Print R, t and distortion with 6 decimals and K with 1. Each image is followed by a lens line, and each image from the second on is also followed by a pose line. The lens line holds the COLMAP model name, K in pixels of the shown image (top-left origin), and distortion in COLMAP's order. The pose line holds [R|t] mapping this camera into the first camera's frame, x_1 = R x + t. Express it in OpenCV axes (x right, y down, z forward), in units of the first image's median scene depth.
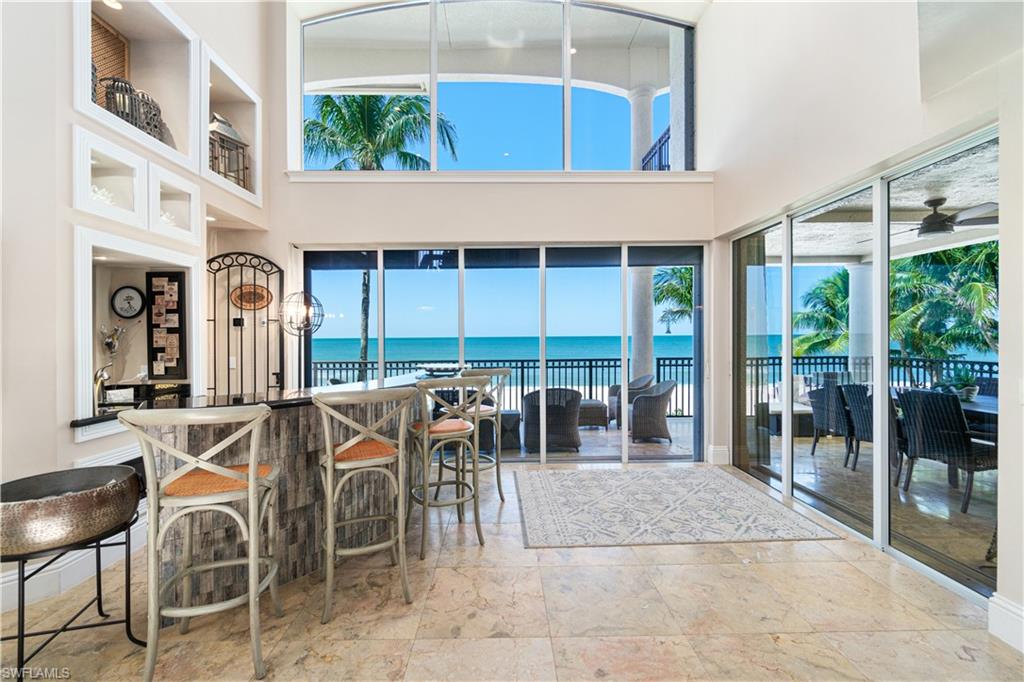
lens RADIAL K [[434.6, 0, 509.1], [0, 434.6, 340.9], [0, 0, 1]] dist [-0.000882, -0.000058]
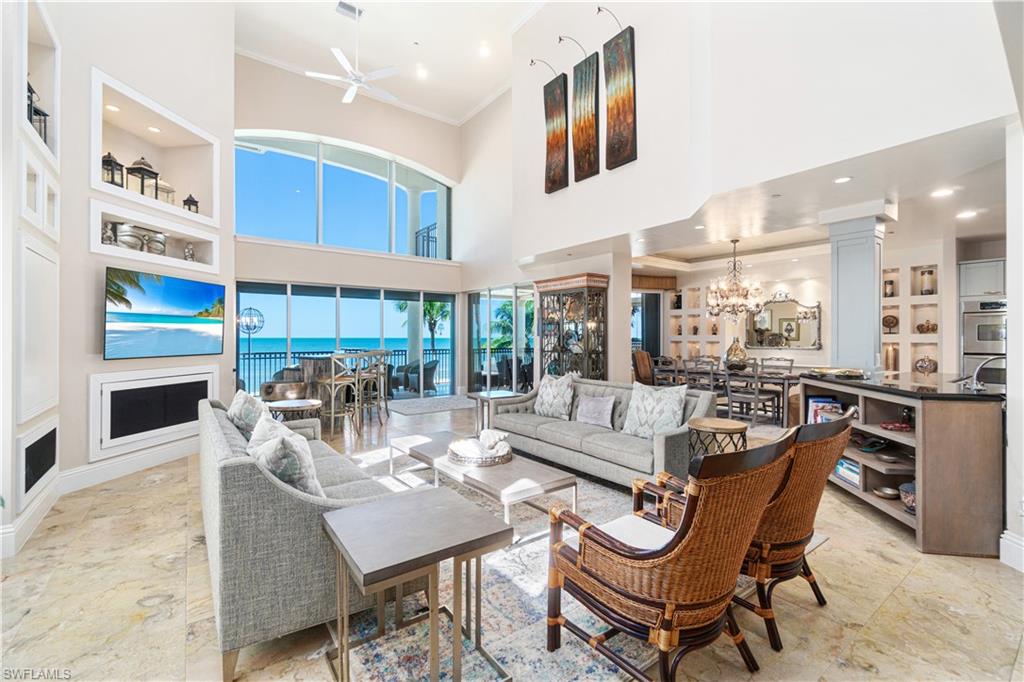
lens RADIAL K [[439.2, 0, 506.3], [0, 439.2, 339.8], [0, 0, 1]] dist [-0.000724, 0.000360]
pose [[0.814003, 0.005666, 0.580833, -0.697257], [-0.000681, 0.999961, -0.008800, 0.028476], [-0.580860, 0.006768, 0.813975, -1.040581]]
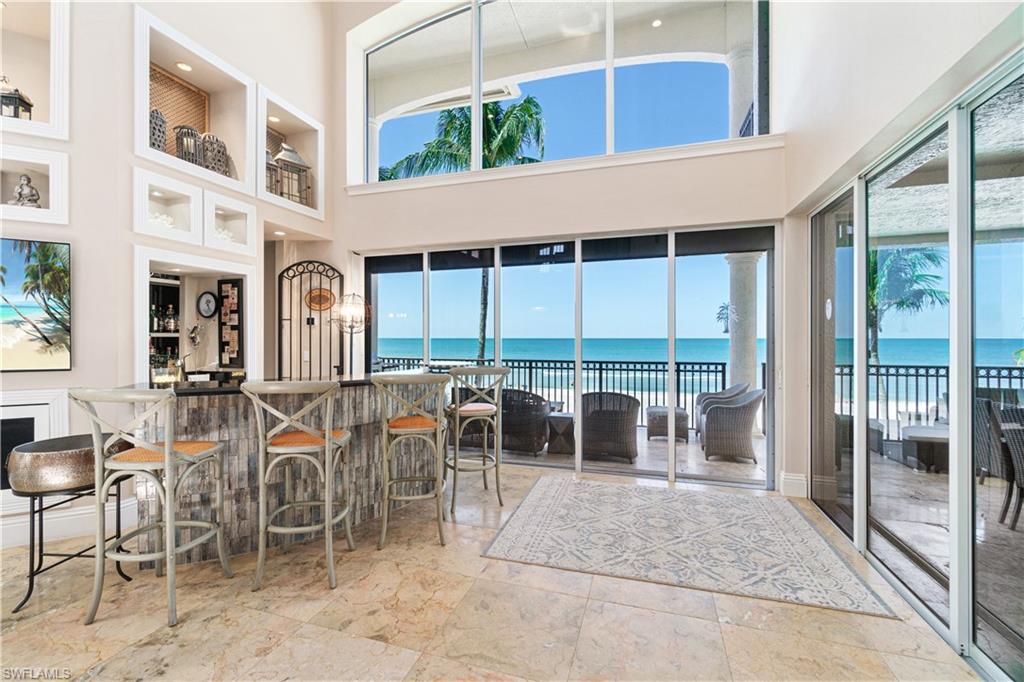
lens RADIAL K [[433.1, 0, 512.0], [0, 433.1, 341.0], [0, 0, 1]] dist [-0.001764, -0.000023]
pose [[0.947346, 0.012003, -0.319987, 0.276369], [-0.012235, 0.999924, 0.001285, 0.001921], [0.319978, 0.002698, 0.947421, 0.083560]]
